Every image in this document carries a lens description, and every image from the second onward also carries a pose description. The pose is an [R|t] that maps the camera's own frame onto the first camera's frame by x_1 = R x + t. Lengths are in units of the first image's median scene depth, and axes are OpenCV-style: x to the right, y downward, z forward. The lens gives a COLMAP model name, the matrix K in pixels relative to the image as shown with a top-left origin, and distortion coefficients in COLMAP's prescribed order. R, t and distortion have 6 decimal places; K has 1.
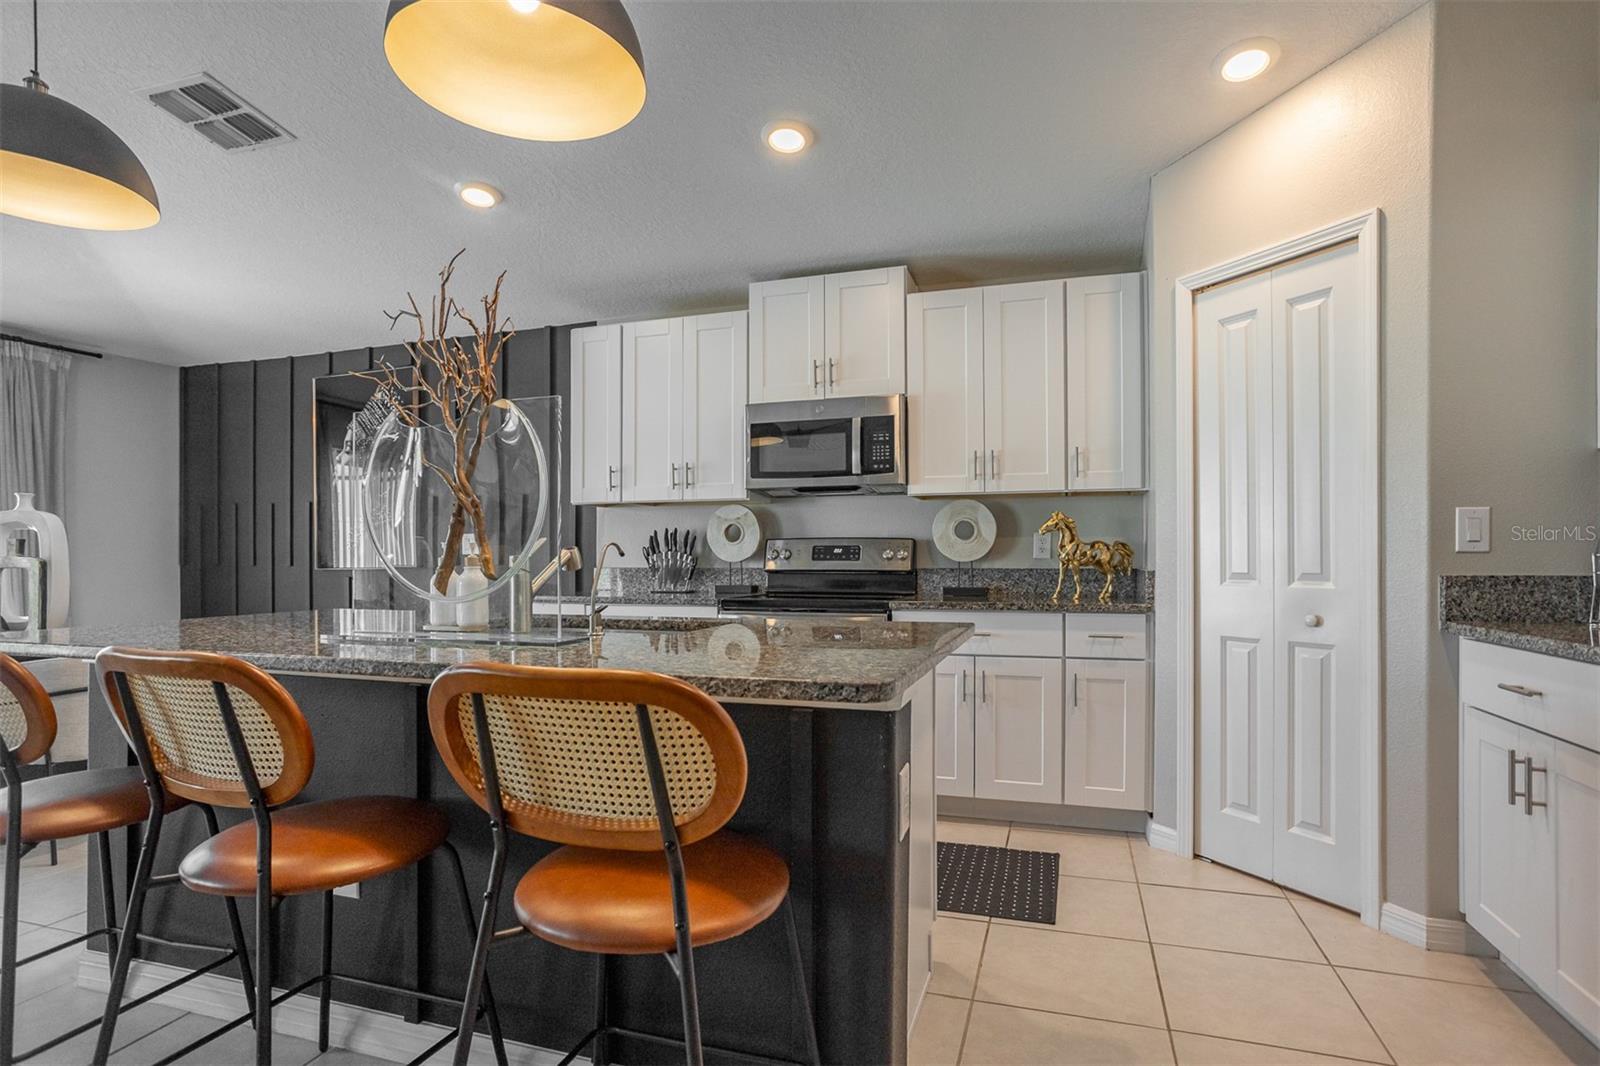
lens RADIAL K [[815.7, 0, 811.7], [0, 815.7, 562.0], [0, 0, 1]] dist [-0.051848, 0.033181]
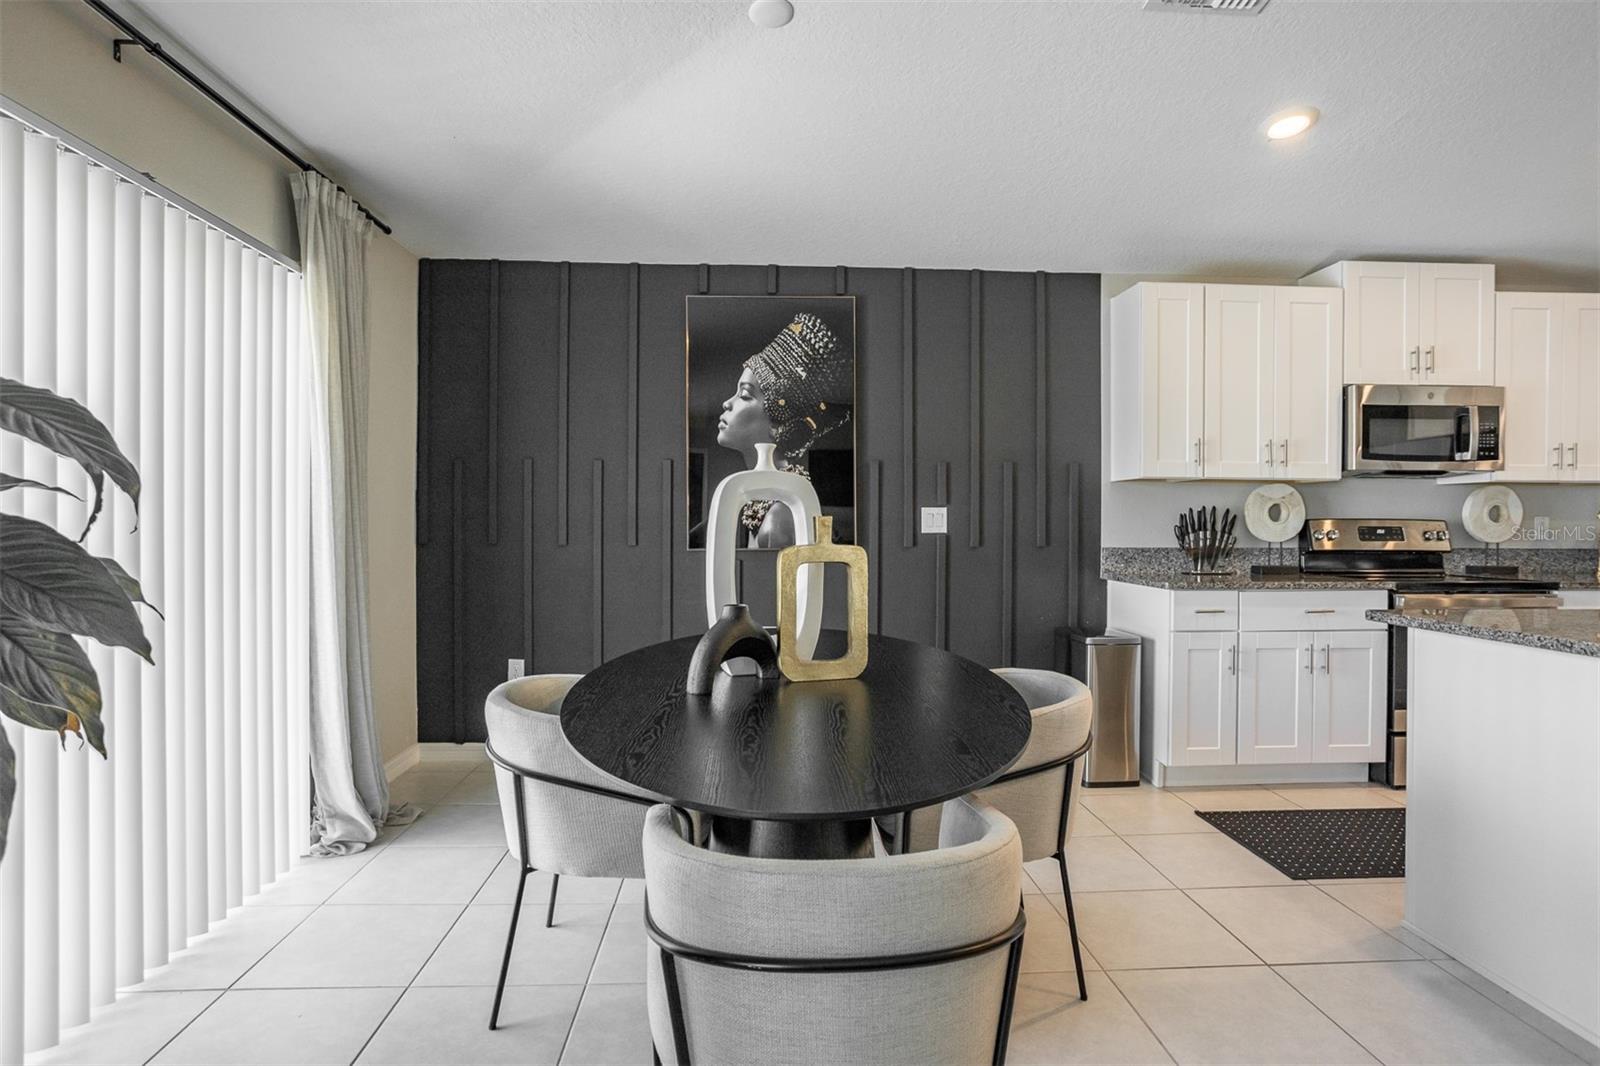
lens RADIAL K [[819.9, 0, 793.7], [0, 819.9, 525.6], [0, 0, 1]] dist [-0.055055, 0.035992]
pose [[0.931749, 0.003958, 0.363083, -1.117900], [-0.003978, 0.999992, -0.000694, -0.019069], [-0.363082, -0.000797, 0.931757, 0.353202]]
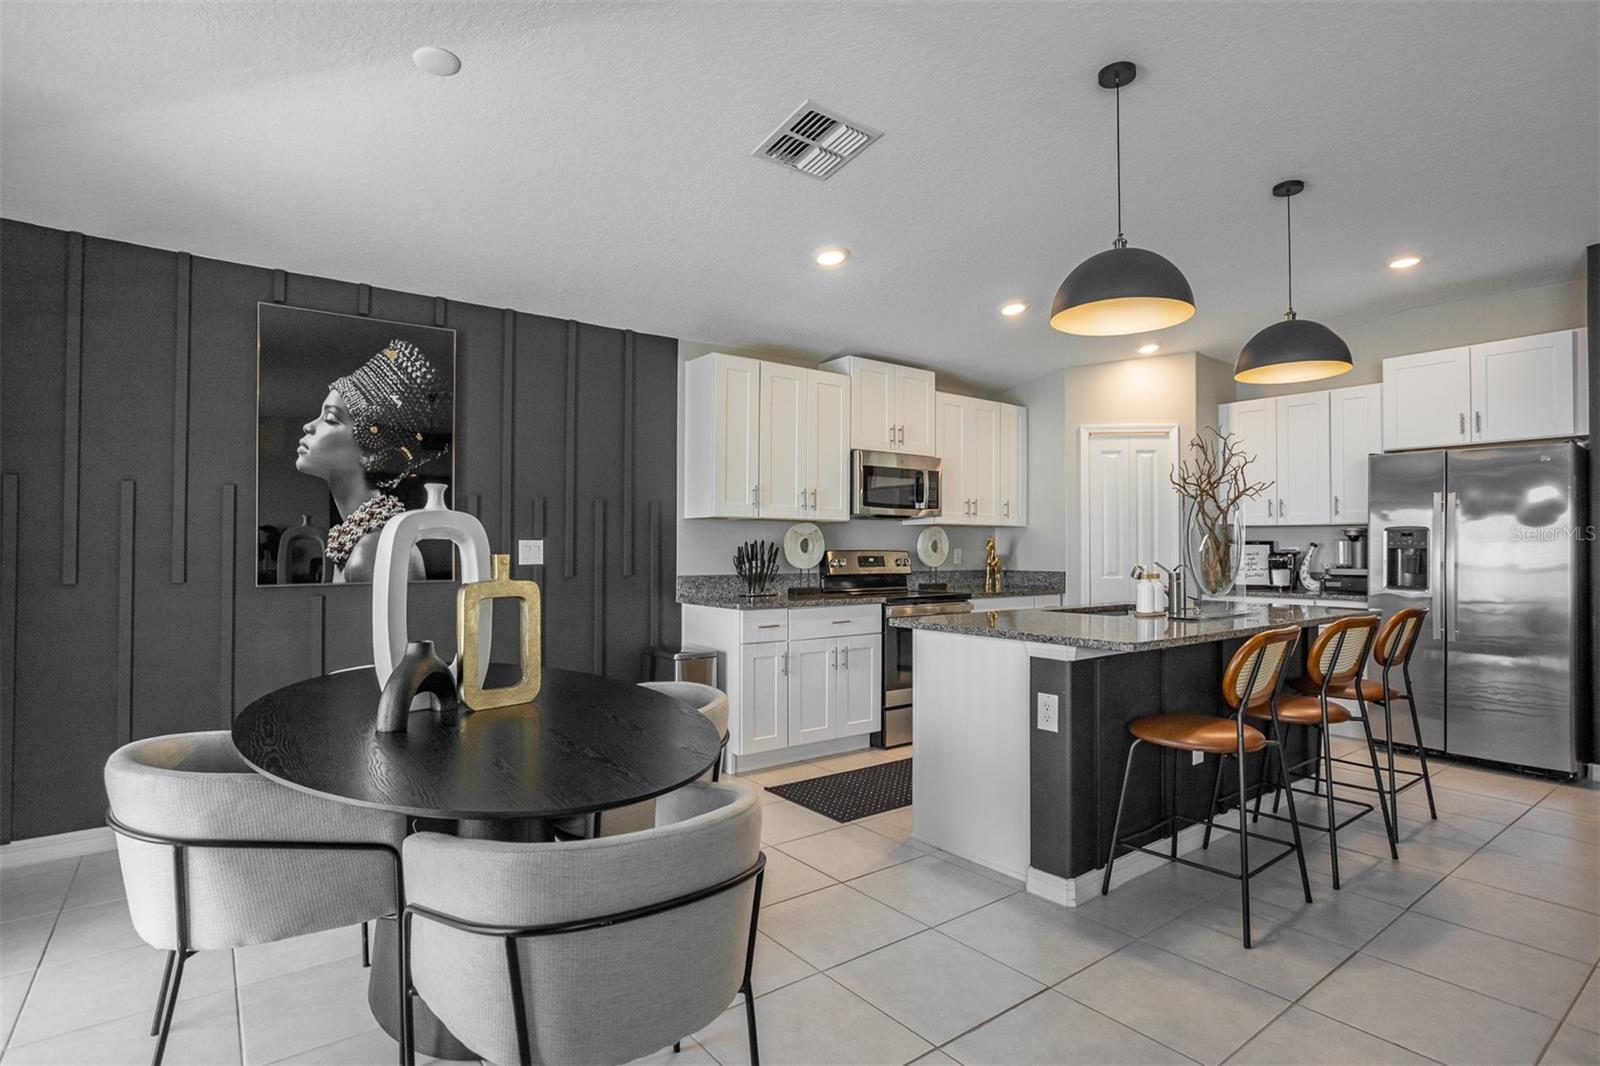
lens RADIAL K [[816.7, 0, 804.1], [0, 816.7, 531.8], [0, 0, 1]] dist [-0.053528, 0.035500]
pose [[0.566610, 0.021418, 0.823708, -1.268428], [-0.000858, 0.999677, -0.025403, -0.028129], [-0.823985, 0.013687, 0.566446, 0.342847]]
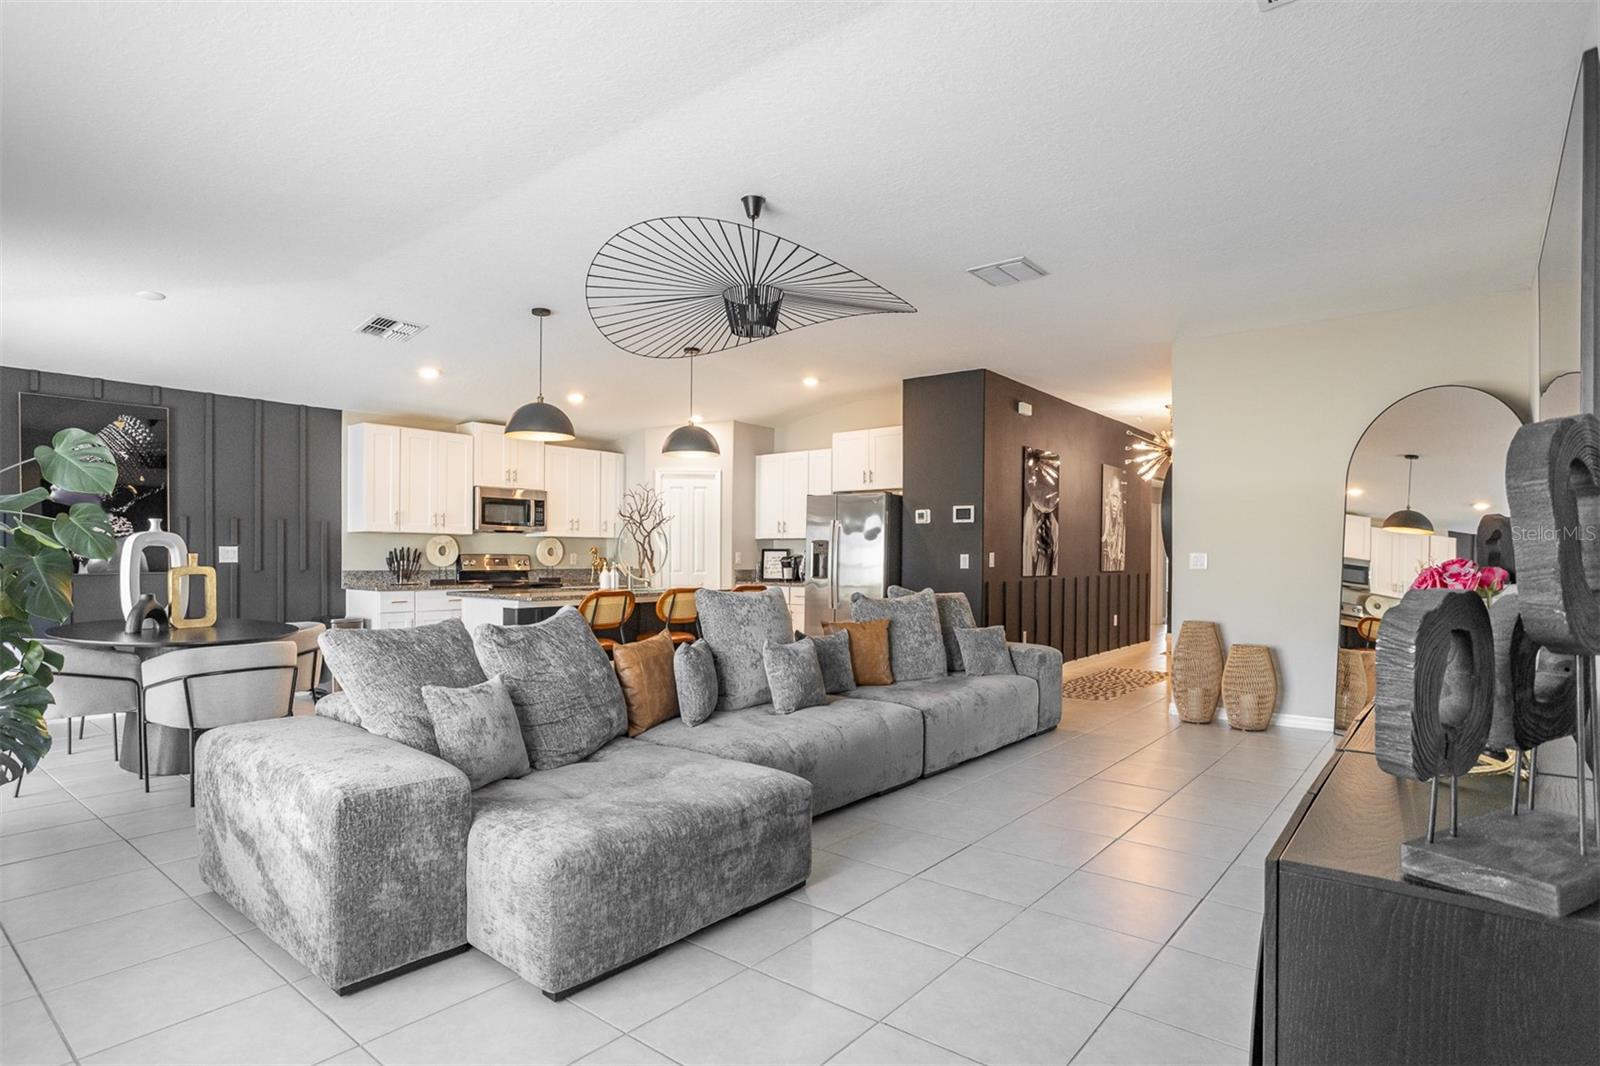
lens RADIAL K [[847.5, 0, 768.3], [0, 847.5, 561.3], [0, 0, 1]] dist [-0.001174, 0.017600]
pose [[0.394994, -0.000262, 0.918683, -1.753453], [-0.001515, 0.999998, 0.000937, -0.016635], [-0.918682, -0.001762, 0.394993, -0.465442]]
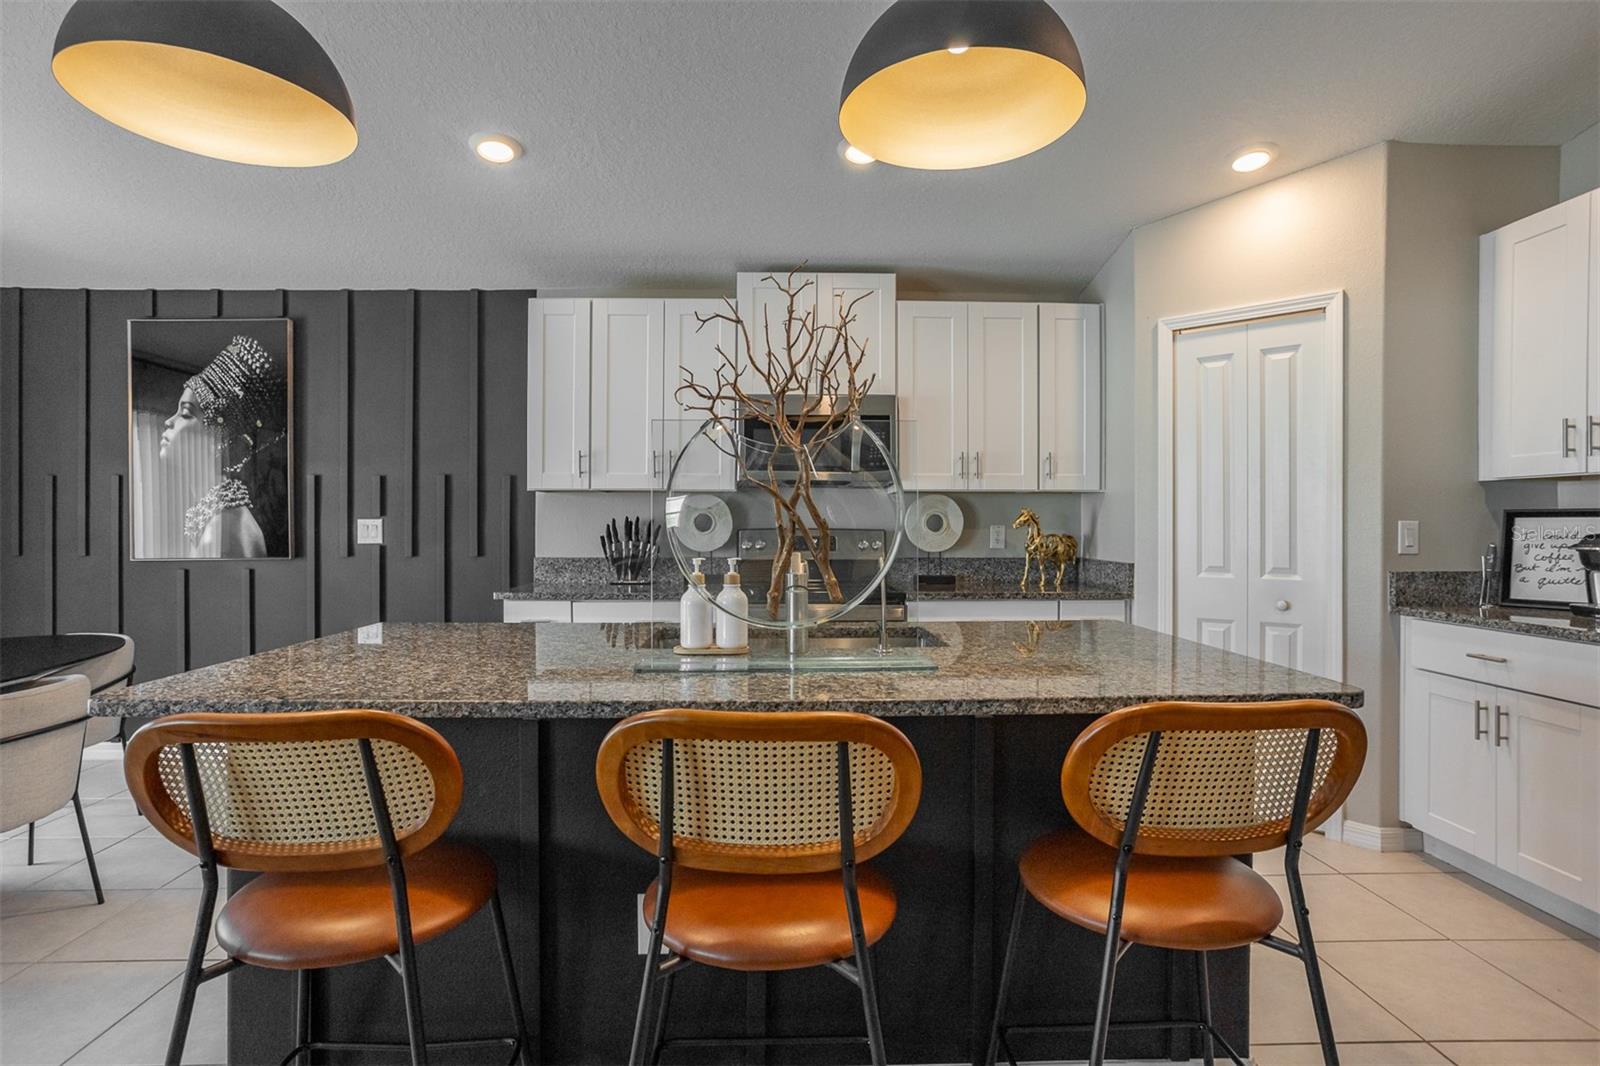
lens RADIAL K [[816.7, 0, 804.1], [0, 816.7, 531.8], [0, 0, 1]] dist [-0.053528, 0.035500]
pose [[0.941558, 0.000657, 0.336850, -0.353747], [-0.001587, 0.999996, 0.002484, -0.030921], [-0.336846, -0.002873, 0.941555, 0.039762]]
